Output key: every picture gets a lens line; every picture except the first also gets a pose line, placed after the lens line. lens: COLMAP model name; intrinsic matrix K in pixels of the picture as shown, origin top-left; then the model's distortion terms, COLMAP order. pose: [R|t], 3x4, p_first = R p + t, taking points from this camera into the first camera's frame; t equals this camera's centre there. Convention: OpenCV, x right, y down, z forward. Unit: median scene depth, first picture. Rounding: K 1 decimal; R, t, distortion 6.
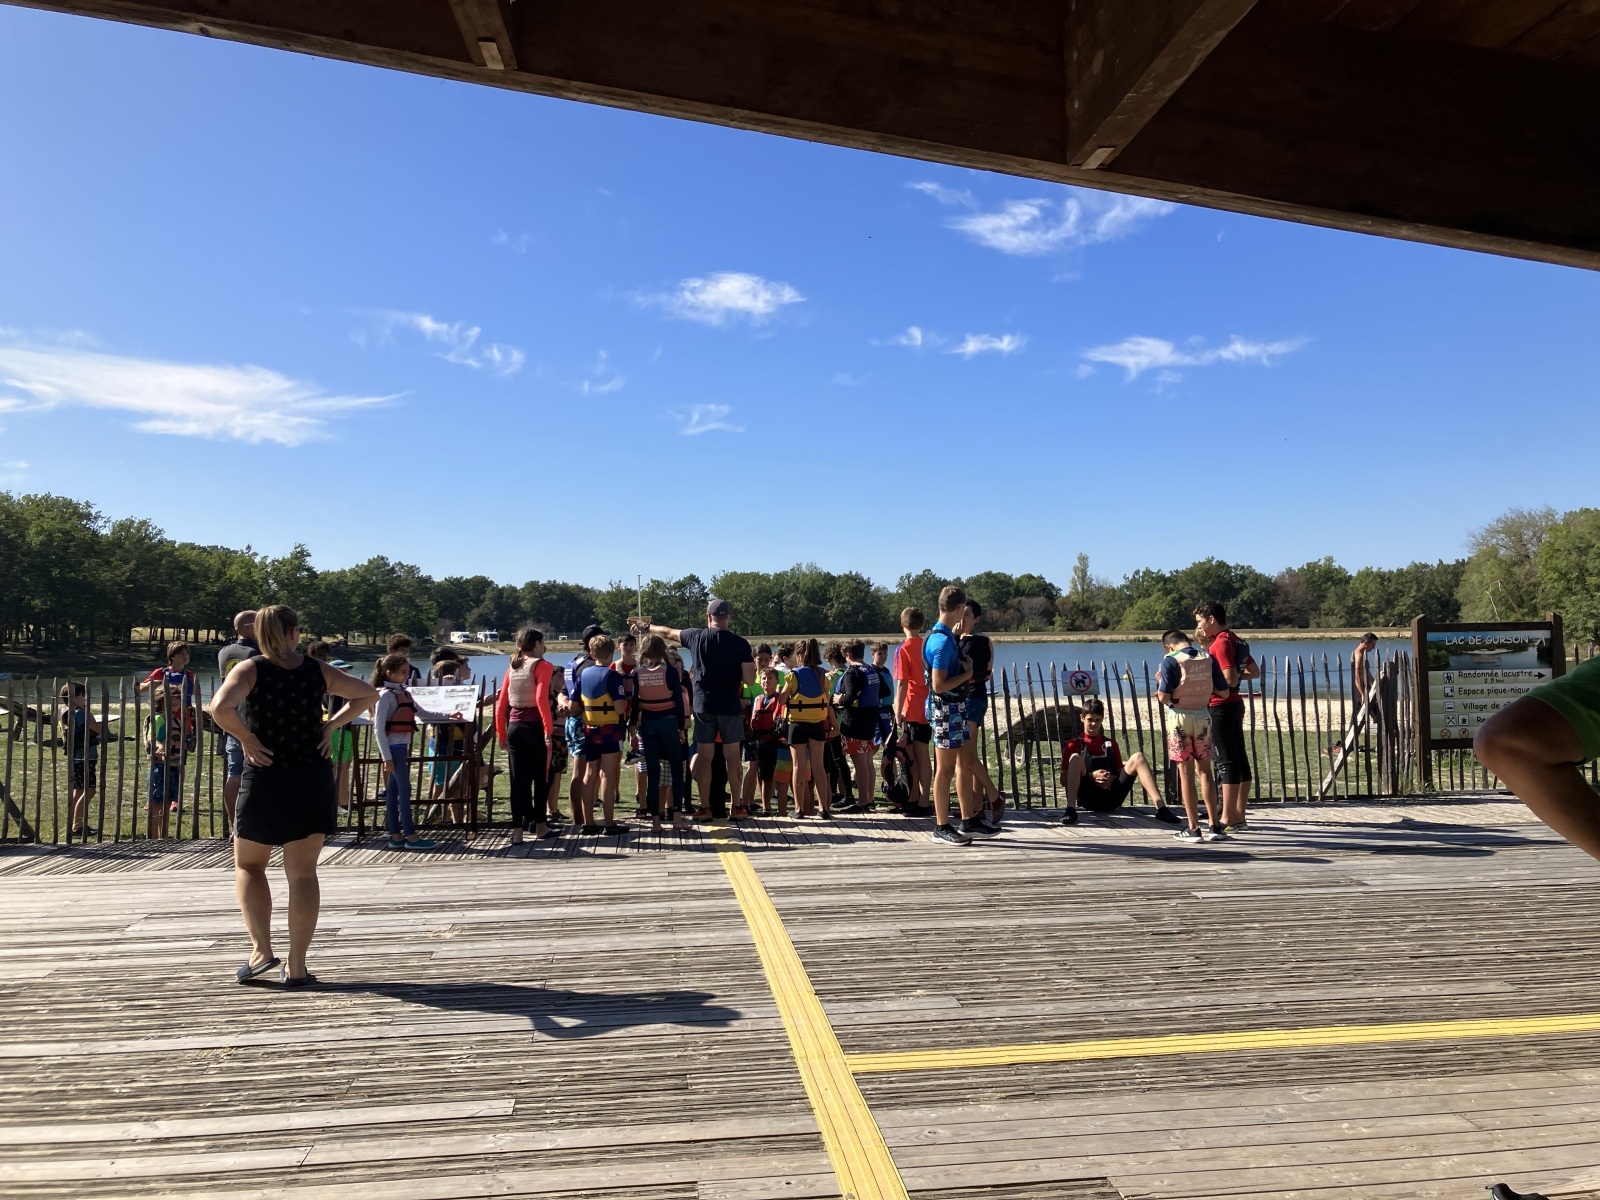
lens RADIAL K [[1325.8, 0, 794.9], [0, 1325.8, 595.9], [0, 0, 1]] dist [0.033040, -0.024800]
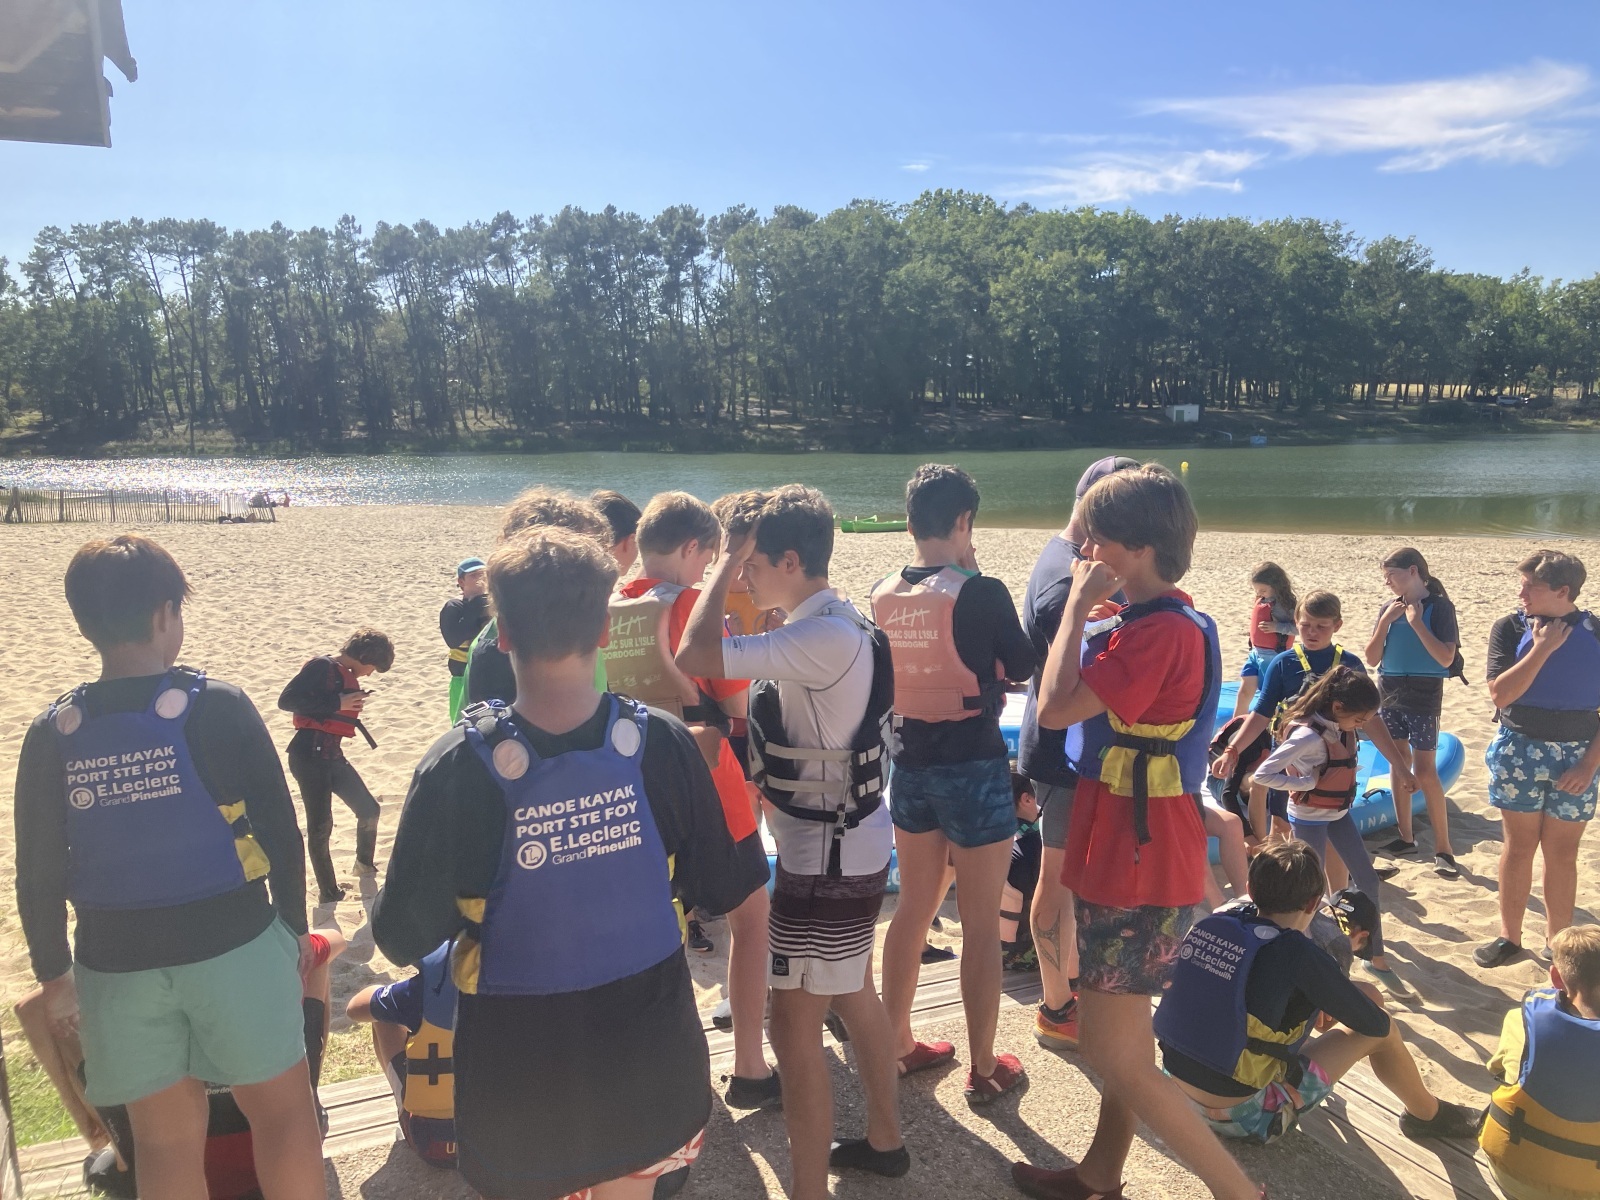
lens RADIAL K [[1325.8, 0, 783.9], [0, 1325.8, 614.0], [0, 0, 1]] dist [0.033040, -0.024800]
pose [[0.694173, 0.111838, -0.711067, -0.108335], [0.025668, 0.983382, 0.179727, 0.005699], [0.719350, -0.143013, 0.679766, 0.121294]]
